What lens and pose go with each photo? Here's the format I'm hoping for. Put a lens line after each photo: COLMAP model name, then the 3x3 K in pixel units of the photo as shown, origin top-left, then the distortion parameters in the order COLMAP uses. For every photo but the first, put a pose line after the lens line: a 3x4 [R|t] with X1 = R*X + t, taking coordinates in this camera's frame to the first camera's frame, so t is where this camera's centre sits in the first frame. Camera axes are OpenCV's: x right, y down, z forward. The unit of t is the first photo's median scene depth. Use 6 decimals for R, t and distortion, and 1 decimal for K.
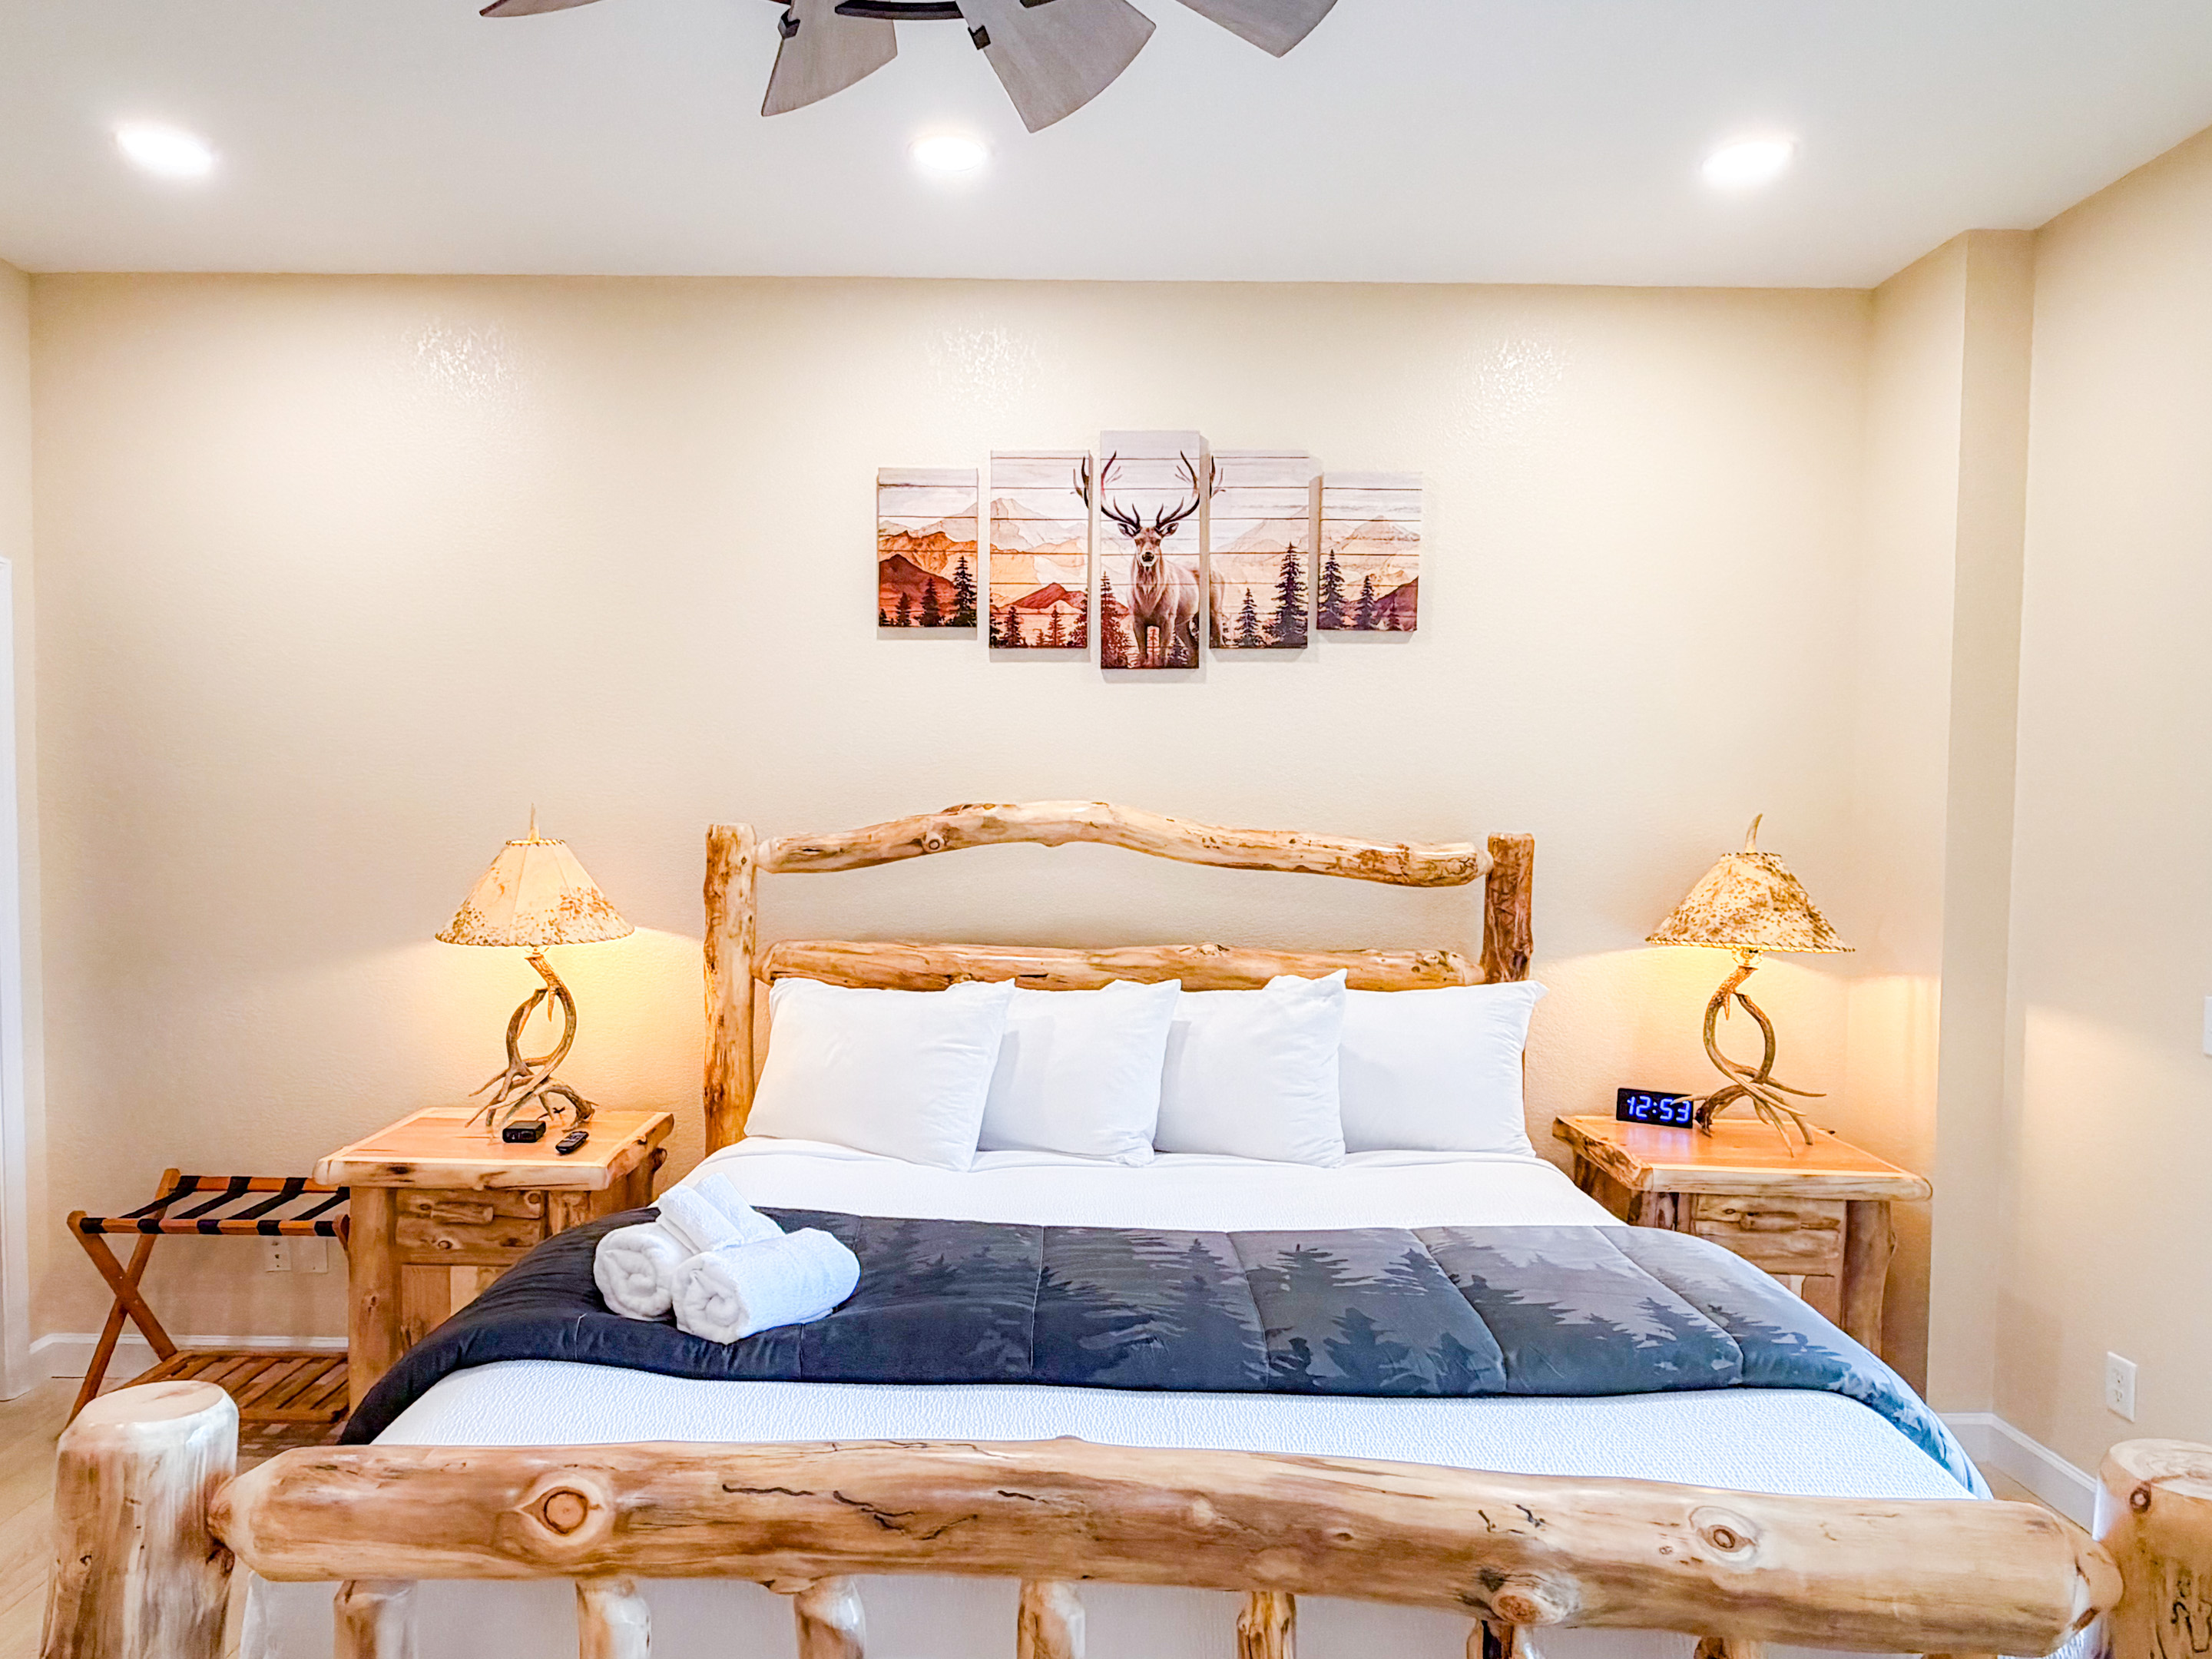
lens RADIAL K [[1390.9, 0, 1050.7], [0, 1390.9, 860.6], [0, 0, 1]] dist [-0.002701, 0.000401]
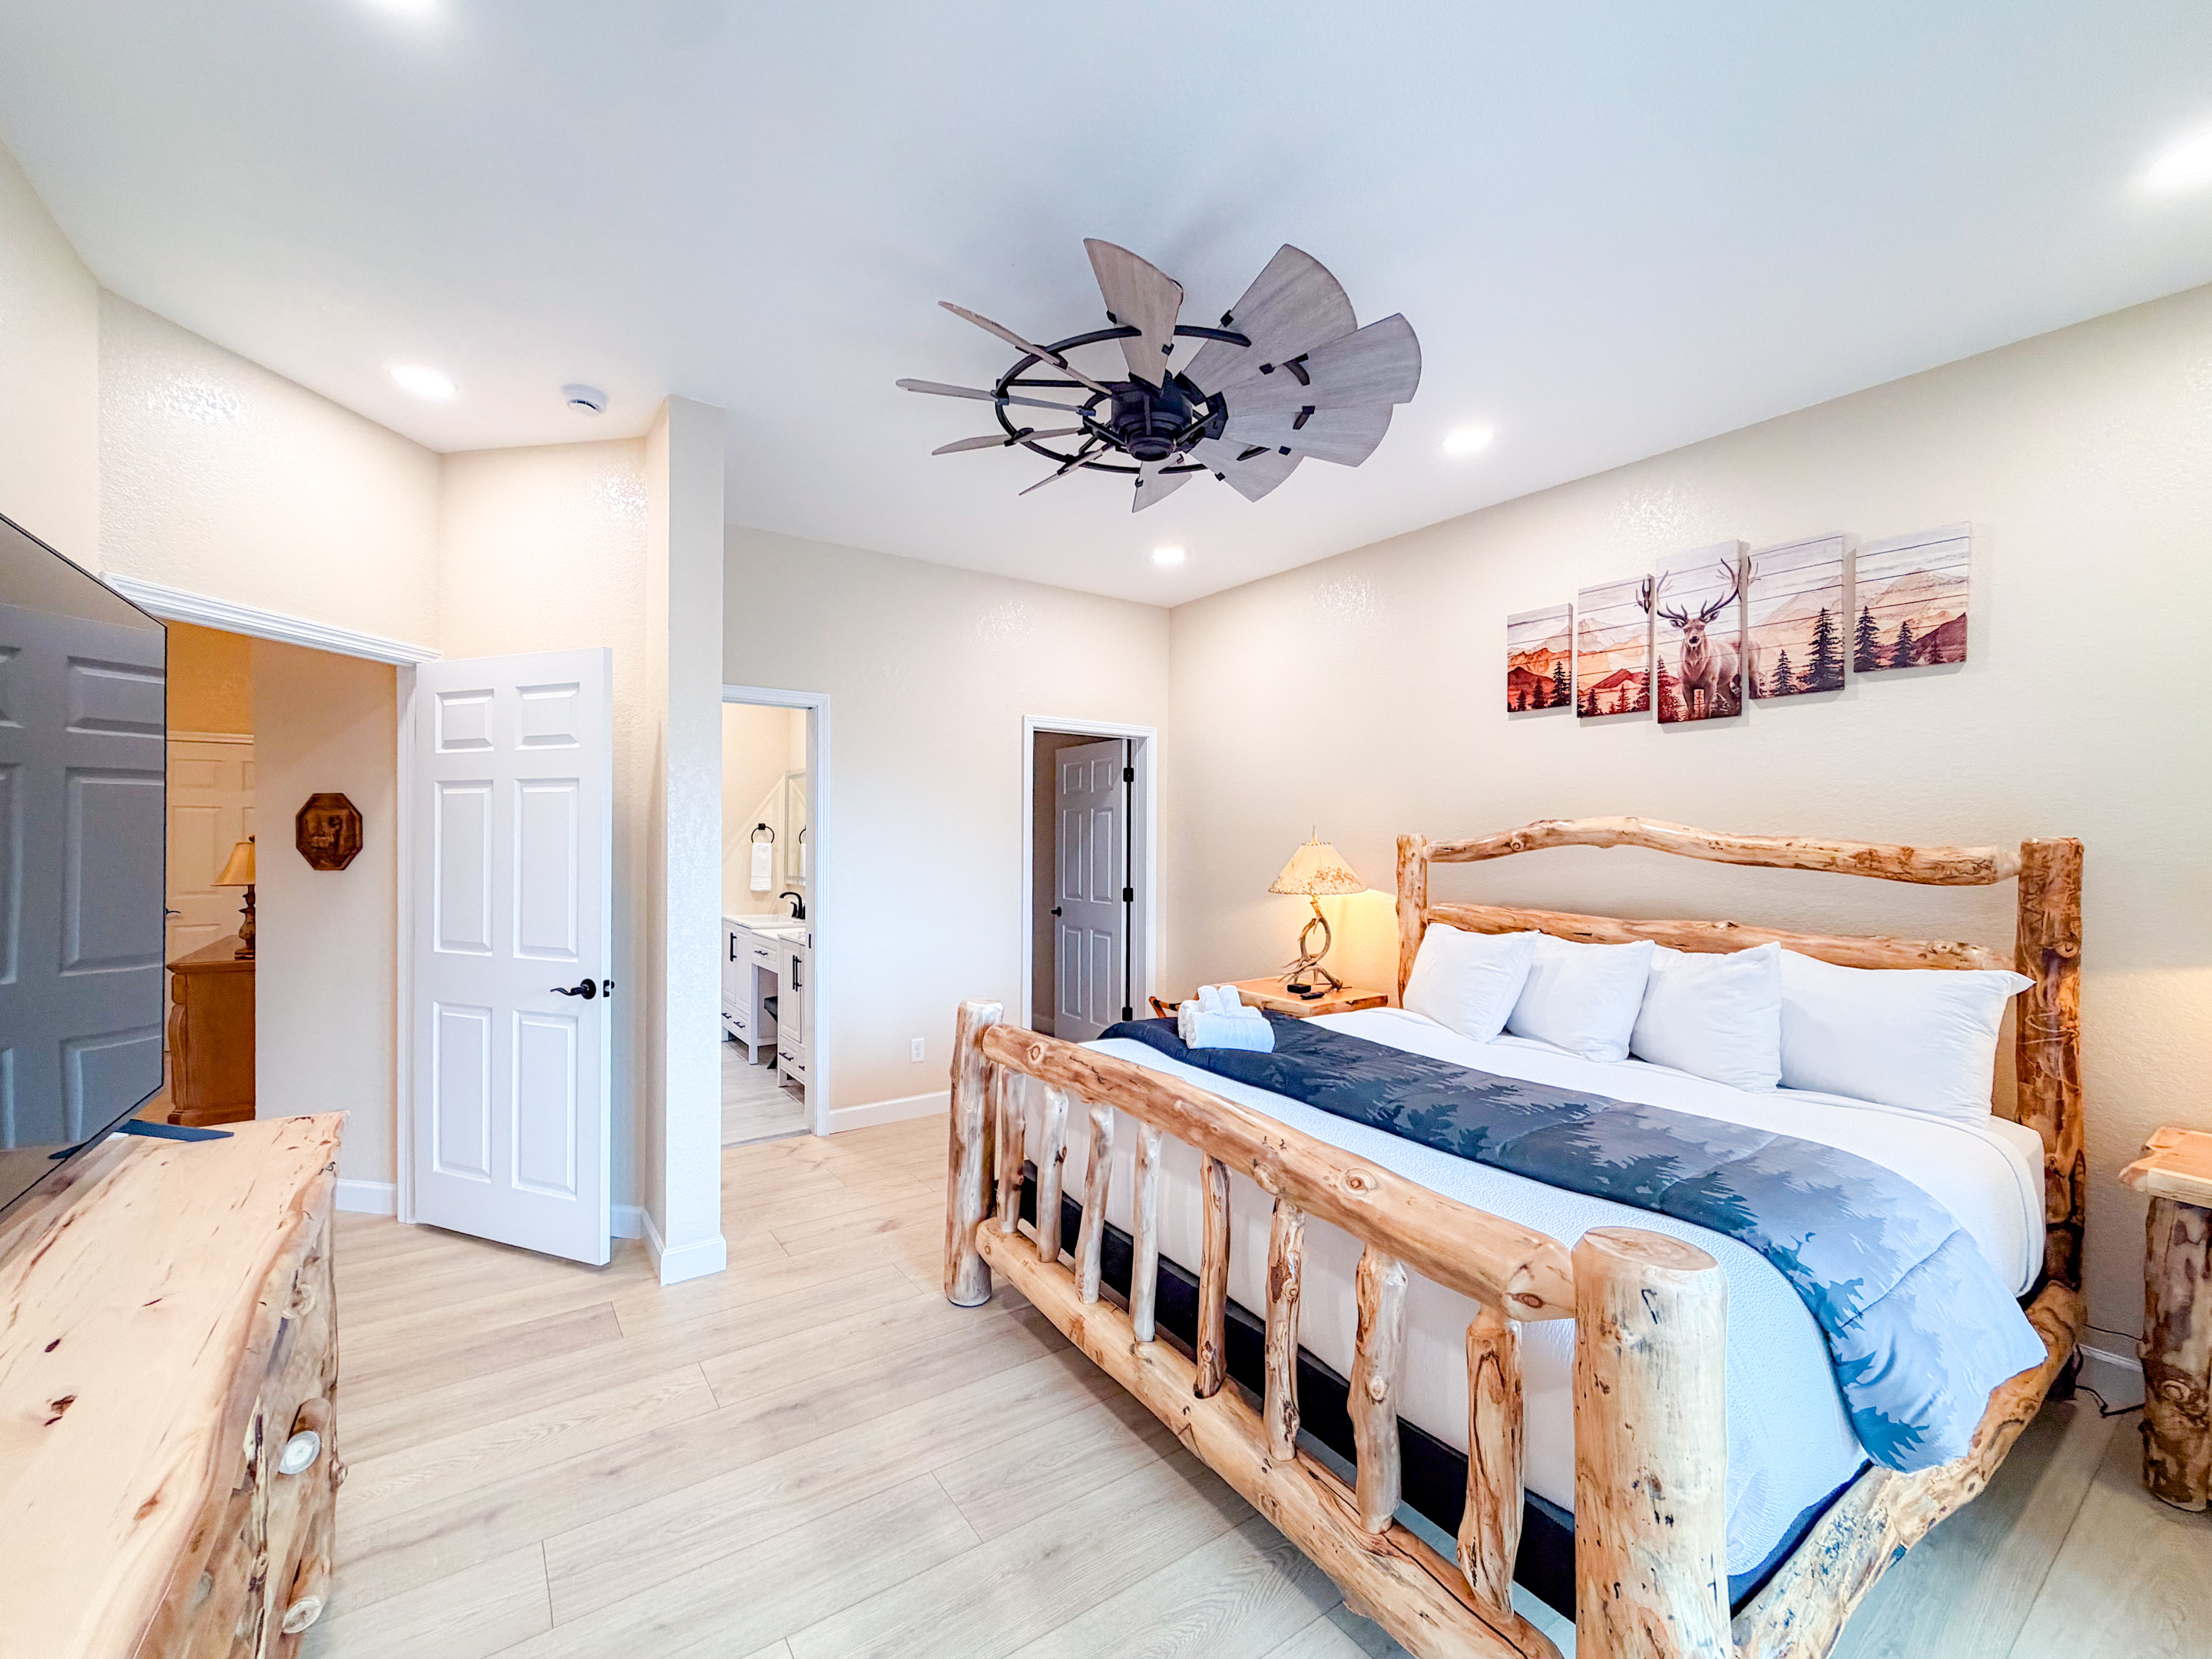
lens RADIAL K [[903.7, 0, 1064.4], [0, 903.7, 838.9], [0, 0, 1]] dist [0.000101, -0.000388]
pose [[0.561041, -0.001772, -0.827786, 0.474169], [-0.035171, 0.999044, -0.025977, 0.025270], [0.827040, 0.043689, 0.560442, -0.011904]]
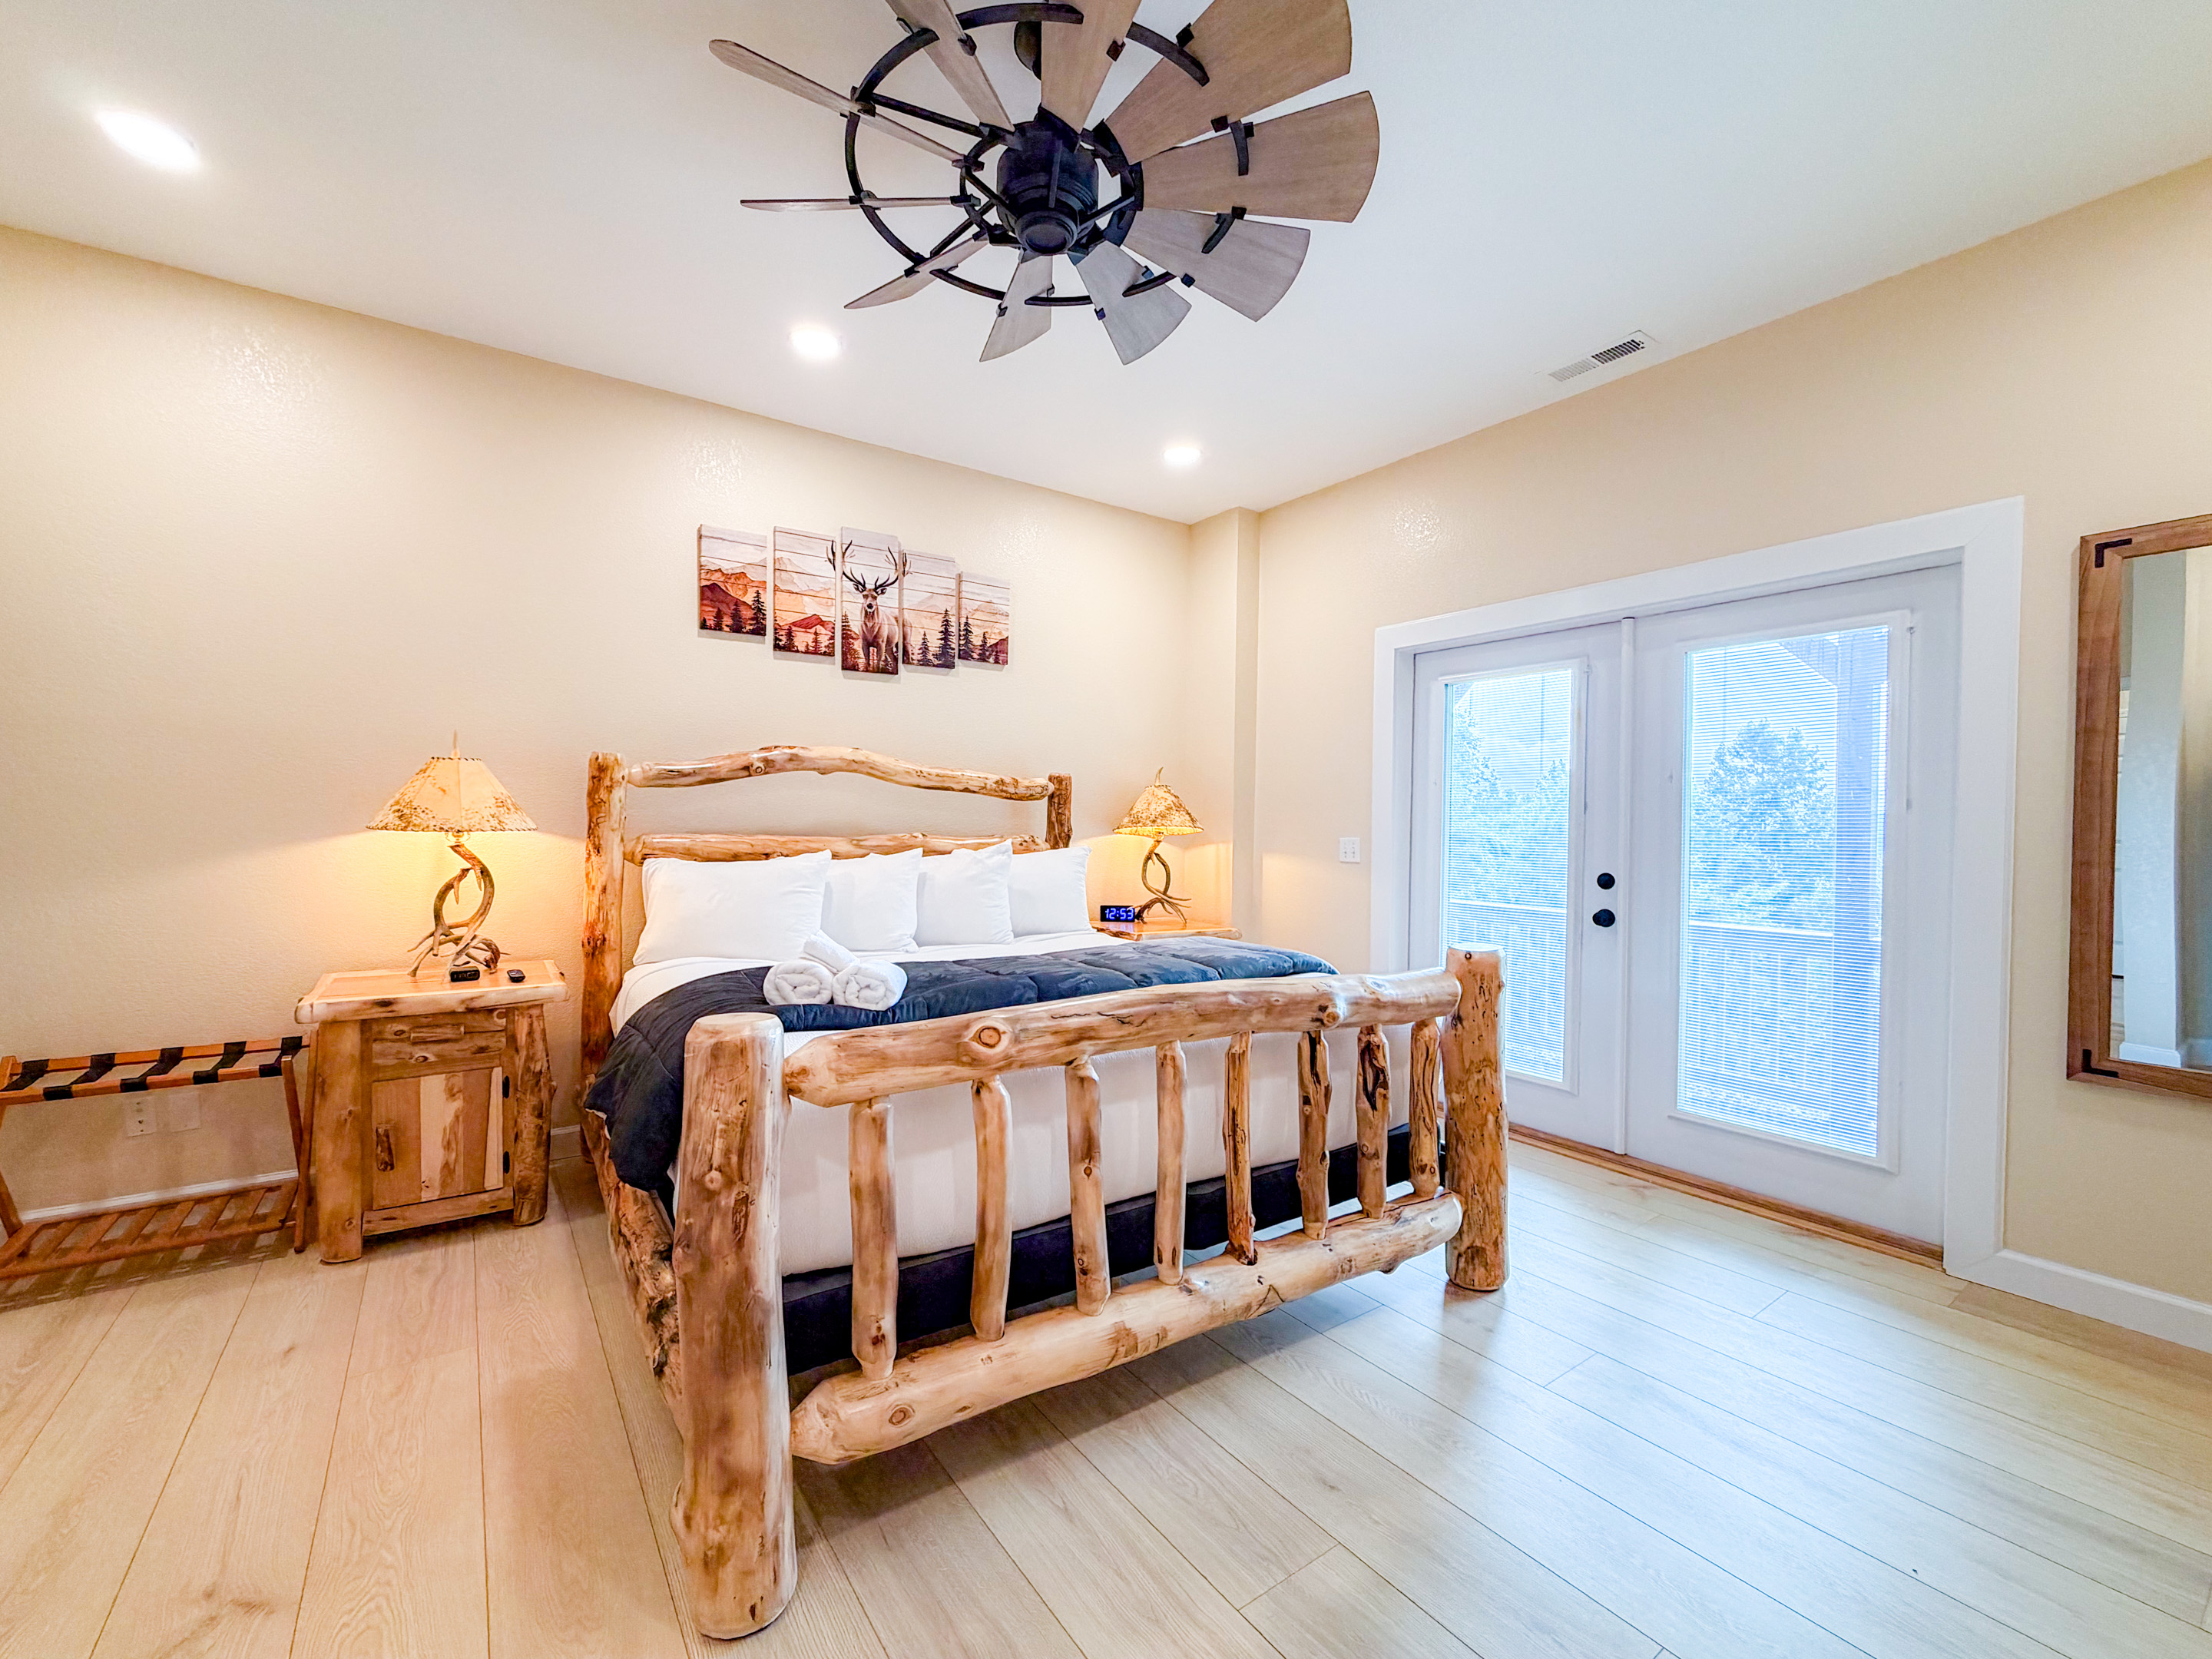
lens RADIAL K [[903.7, 0, 1064.4], [0, 903.7, 838.9], [0, 0, 1]] dist [0.000101, -0.000388]
pose [[0.827803, -0.013076, 0.560867, -0.363231], [0.019147, 0.999804, -0.004951, 0.076363], [-0.560693, 0.014837, 0.827891, -0.037042]]
